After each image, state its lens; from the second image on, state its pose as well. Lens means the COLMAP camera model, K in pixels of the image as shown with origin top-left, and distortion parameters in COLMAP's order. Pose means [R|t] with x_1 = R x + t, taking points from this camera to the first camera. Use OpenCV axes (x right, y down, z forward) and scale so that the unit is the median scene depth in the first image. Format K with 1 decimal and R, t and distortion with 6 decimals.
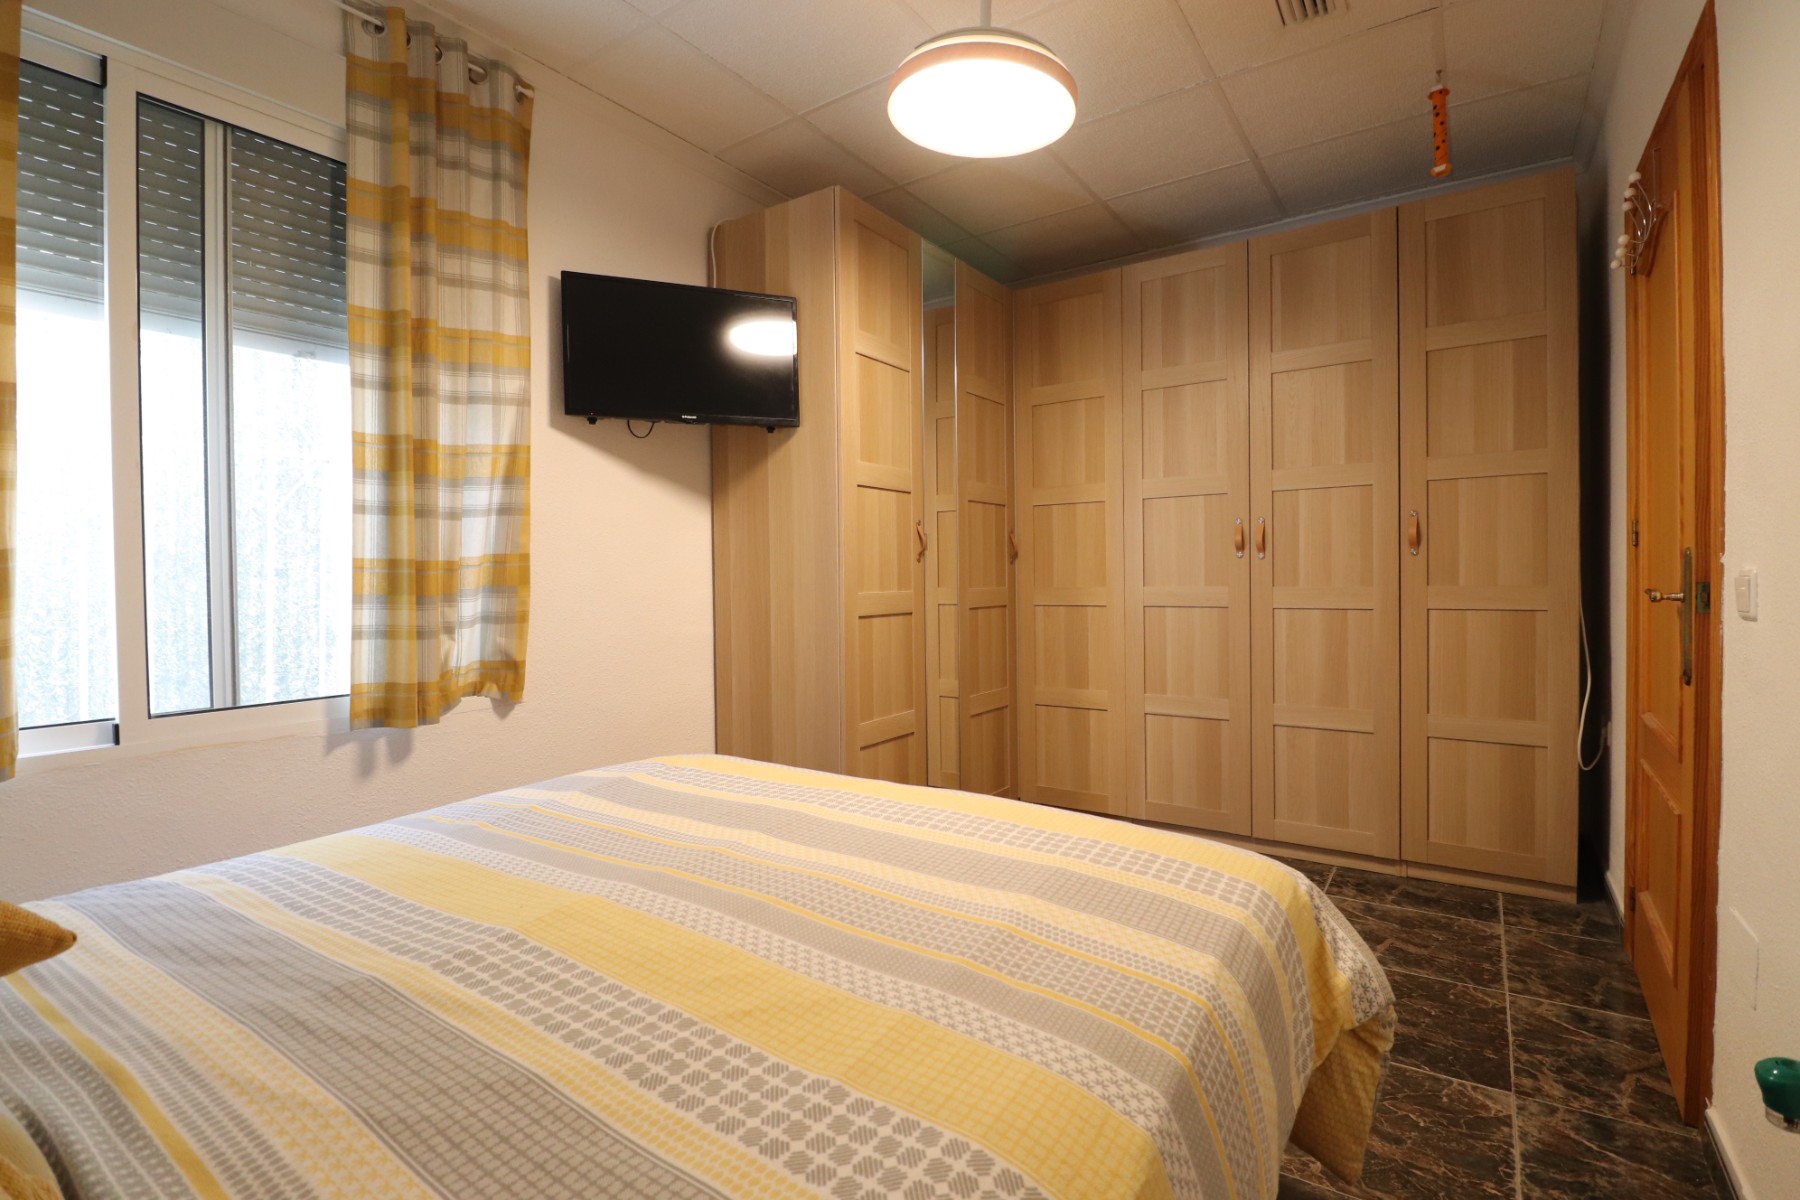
lens RADIAL K [[827.0, 0, 908.0], [0, 827.0, 586.2], [0, 0, 1]] dist [0.002165, -0.015054]
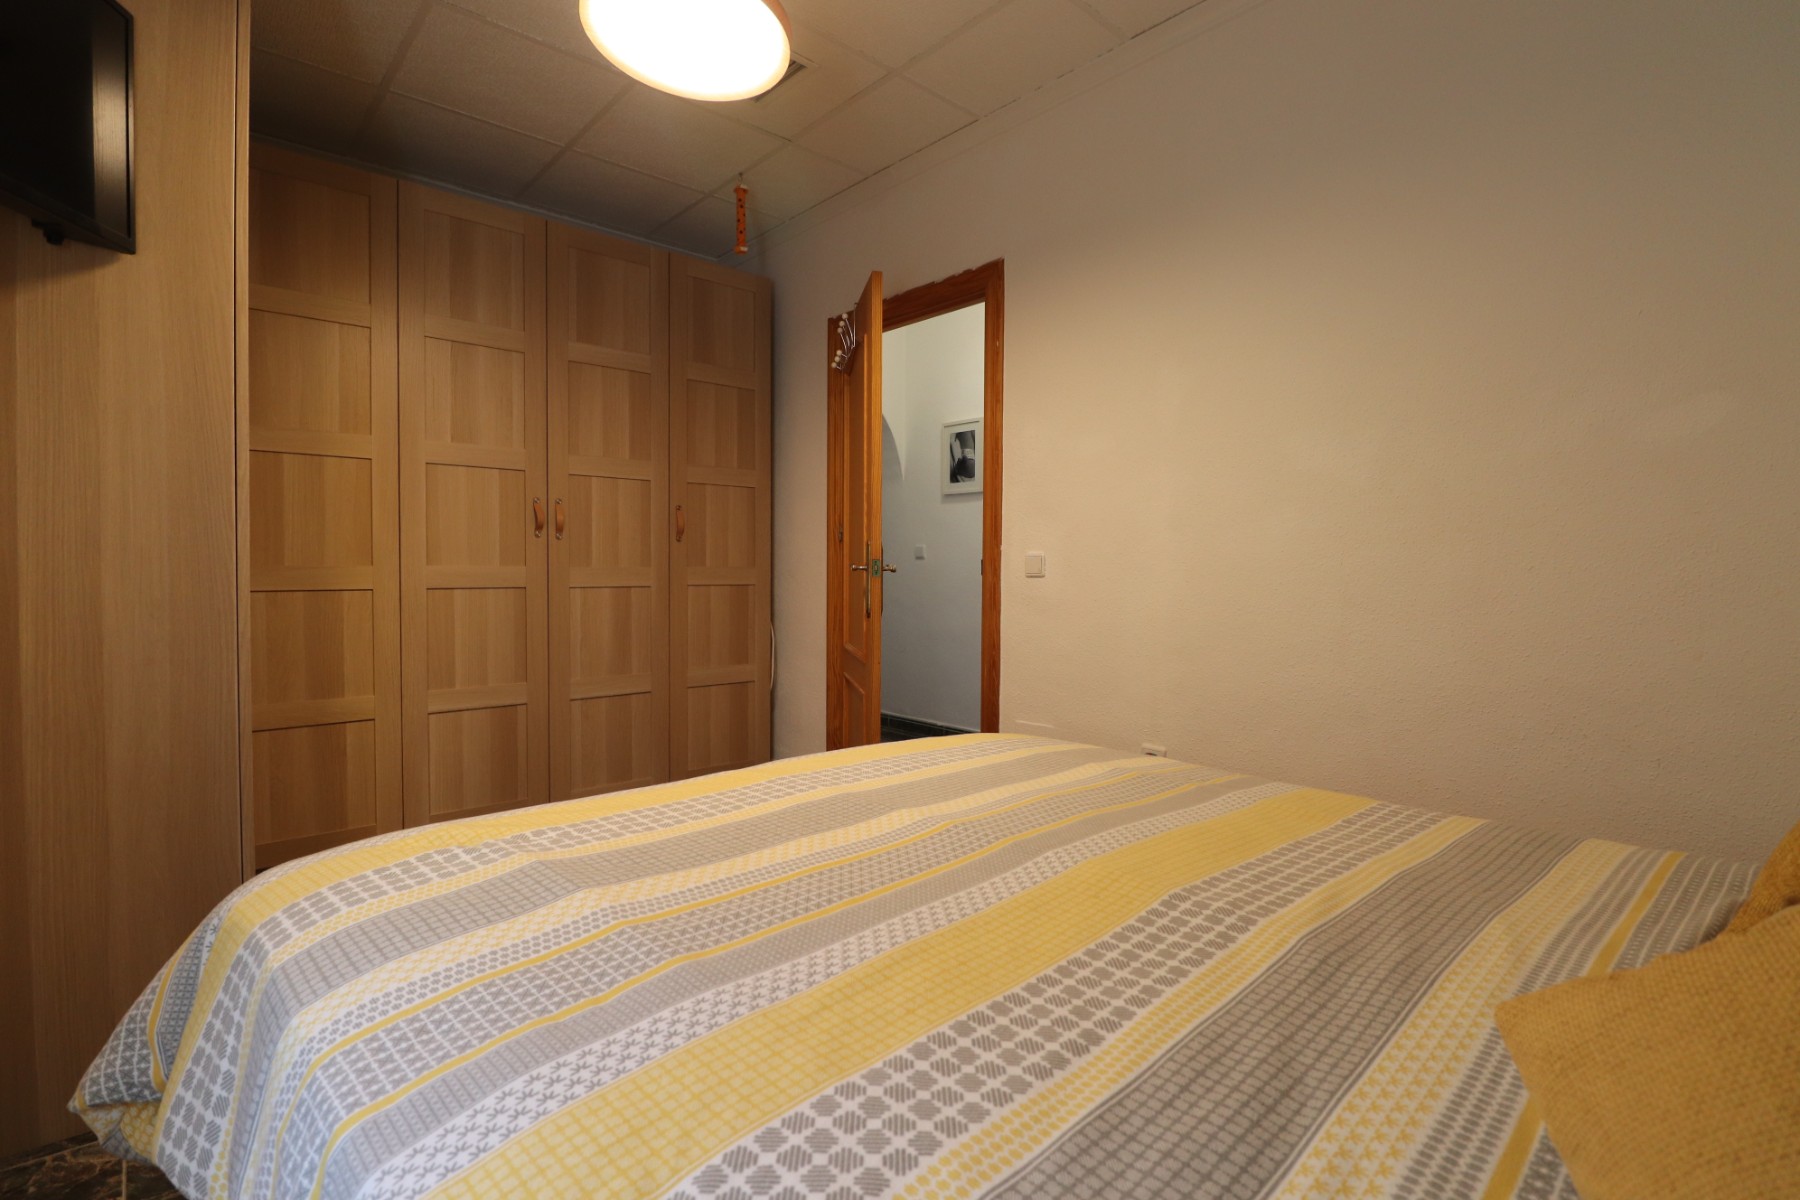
lens RADIAL K [[827.0, 0, 908.0], [0, 827.0, 586.2], [0, 0, 1]] dist [0.002165, -0.015054]
pose [[0.245468, -0.009143, 0.969362, -0.526975], [0.005433, 0.999953, 0.008056, 0.021775], [-0.969389, 0.003289, 0.245506, 0.381852]]
